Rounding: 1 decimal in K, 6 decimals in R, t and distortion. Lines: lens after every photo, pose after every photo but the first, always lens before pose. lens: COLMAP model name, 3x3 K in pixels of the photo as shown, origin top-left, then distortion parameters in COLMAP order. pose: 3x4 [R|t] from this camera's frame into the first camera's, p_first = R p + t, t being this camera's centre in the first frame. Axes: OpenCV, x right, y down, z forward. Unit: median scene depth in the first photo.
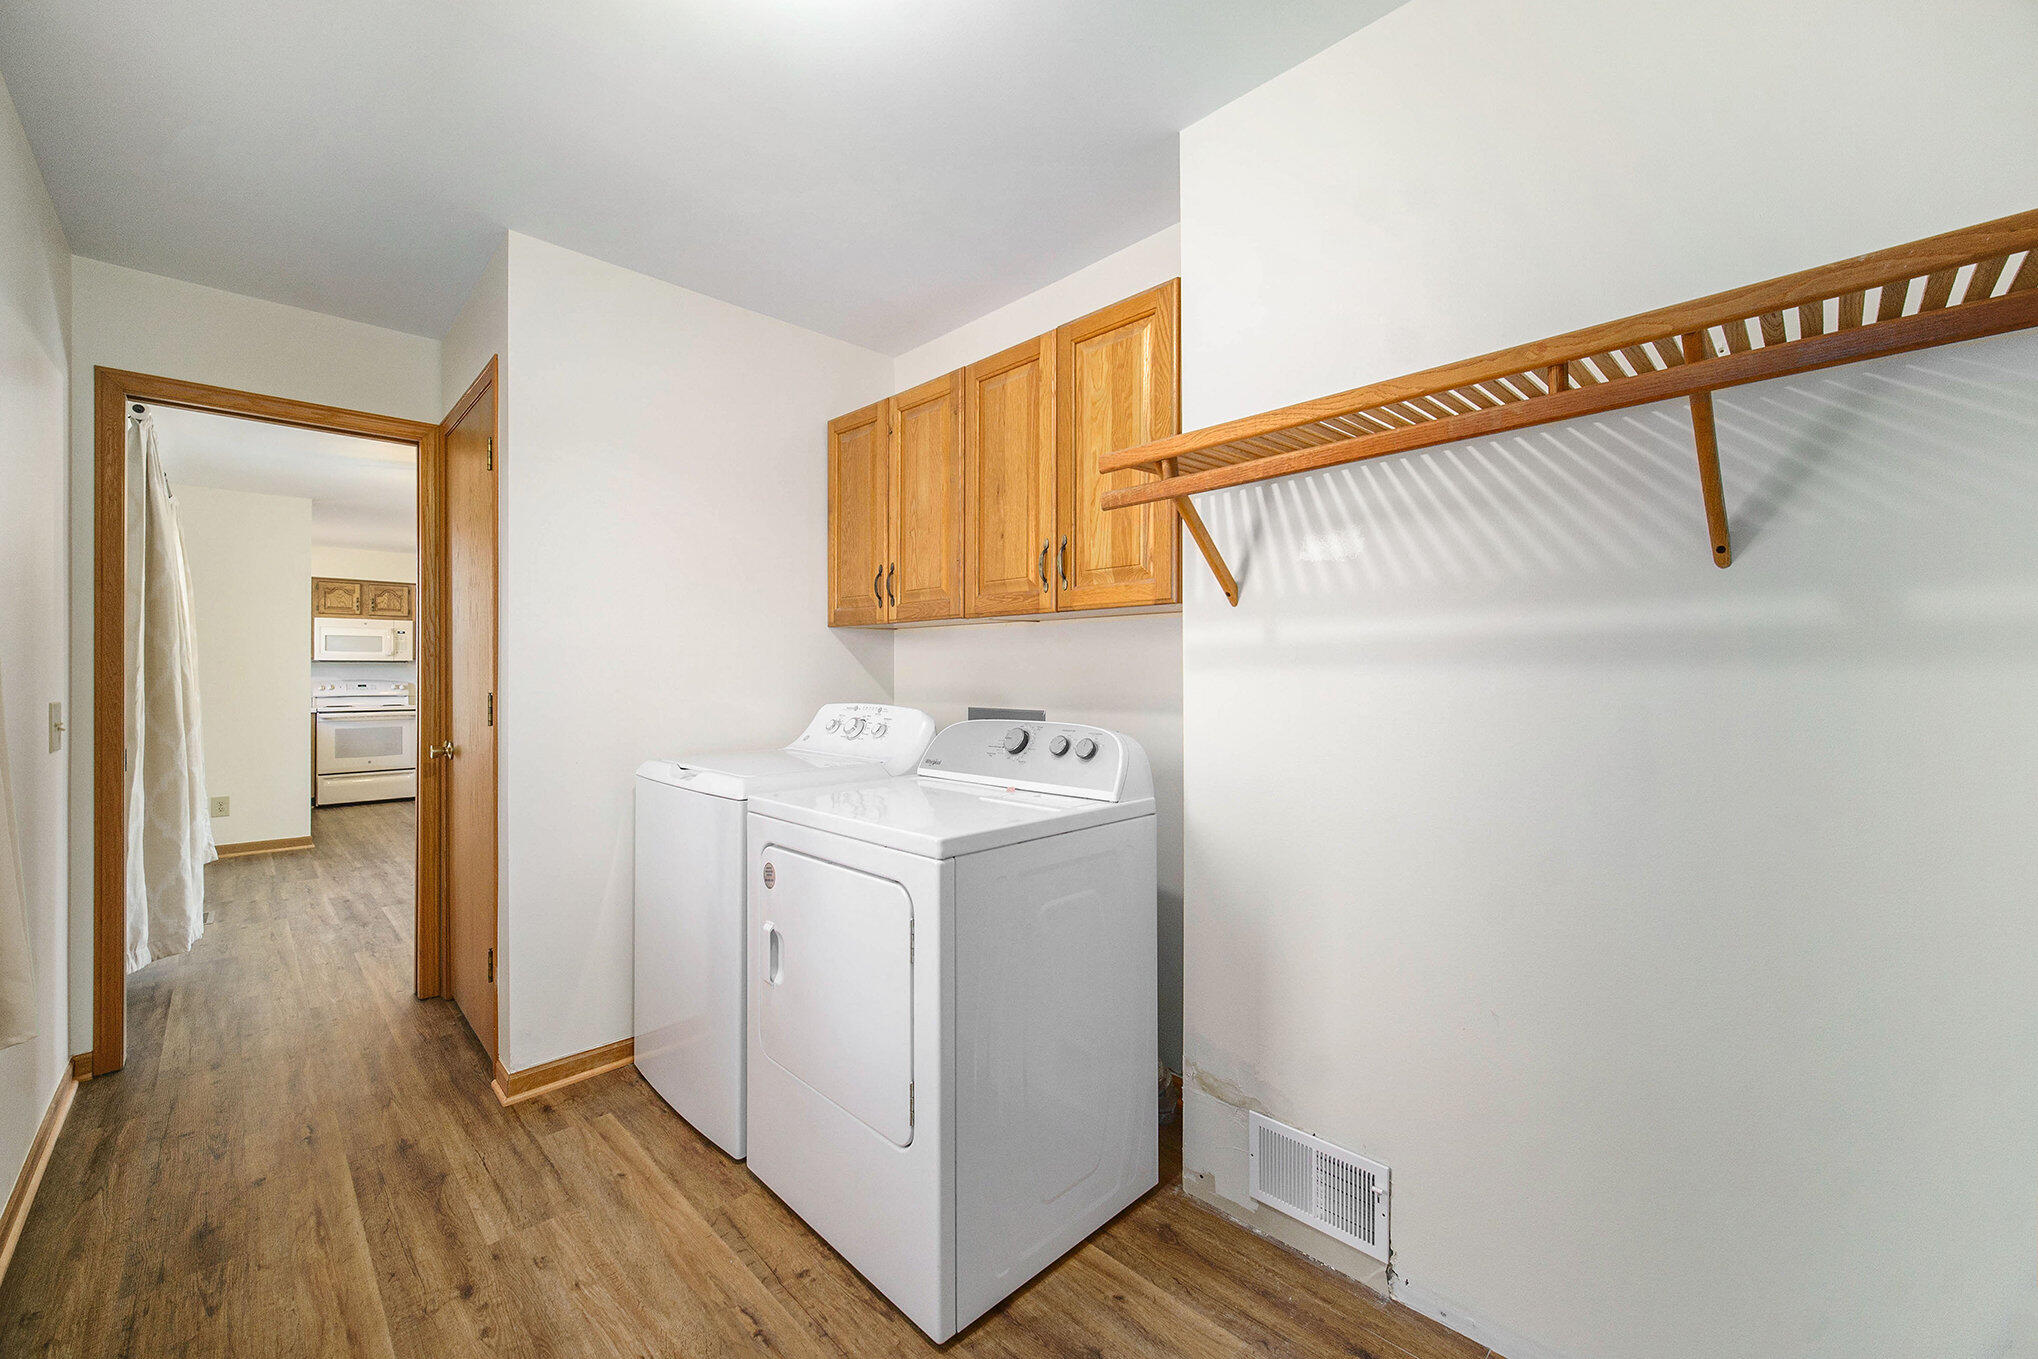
lens RADIAL K [[804.0, 0, 1009.0], [0, 804.0, 670.3], [0, 0, 1]] dist [-0.001704, -0.000088]
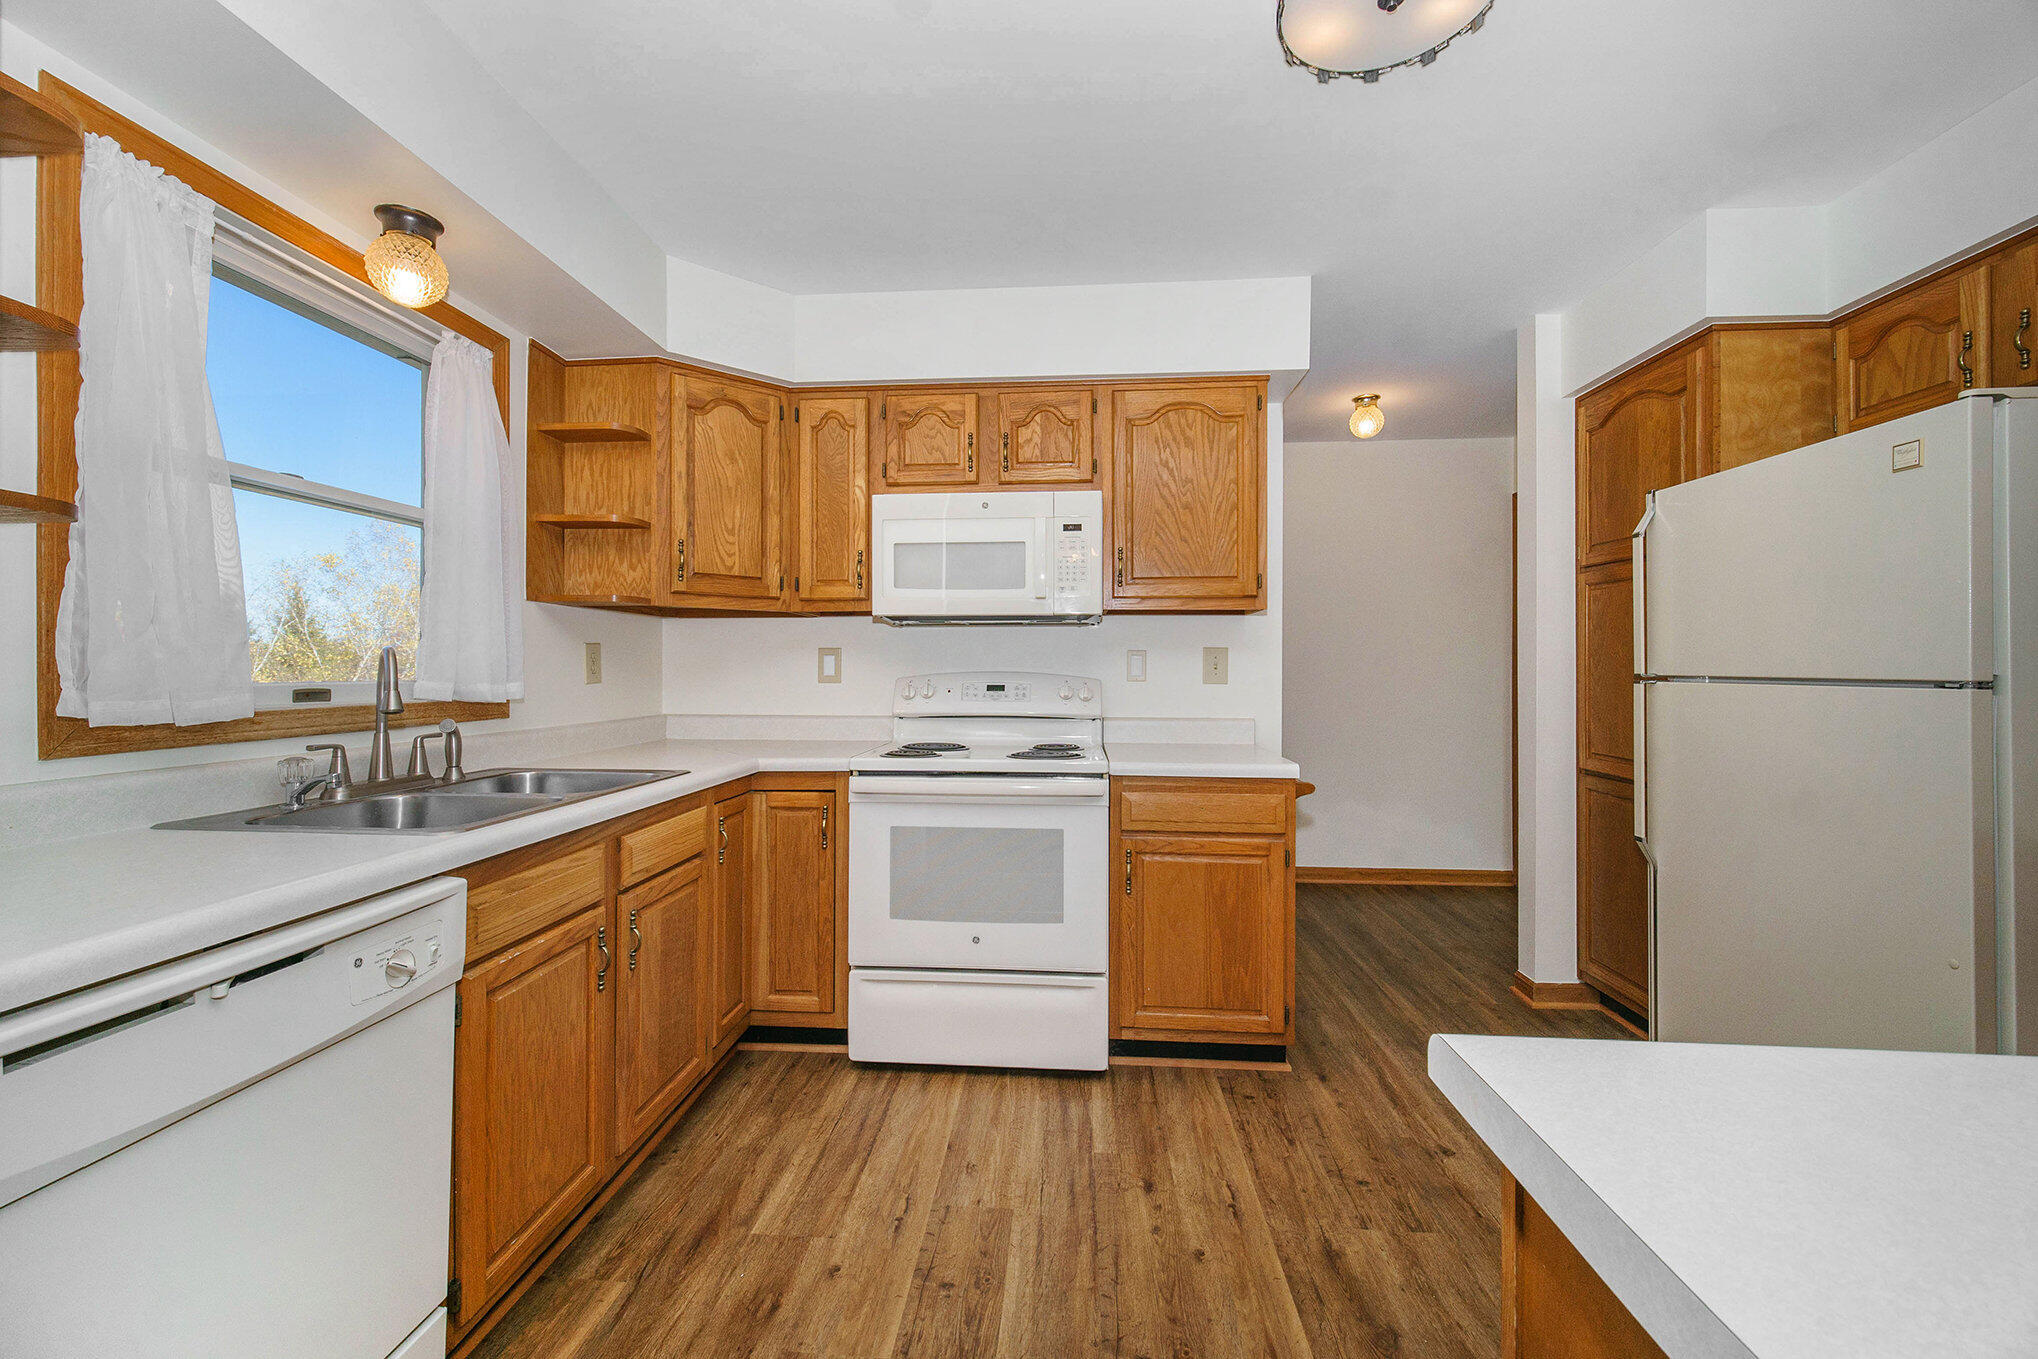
lens RADIAL K [[804.0, 0, 1000.3], [0, 804.0, 663.2], [0, 0, 1]] dist [-0.001704, -0.000088]
pose [[0.650587, 0.000948, -0.759431, -0.540487], [0.004037, 0.999981, 0.004707, 0.006893], [0.759421, -0.006128, 0.650571, 0.784327]]
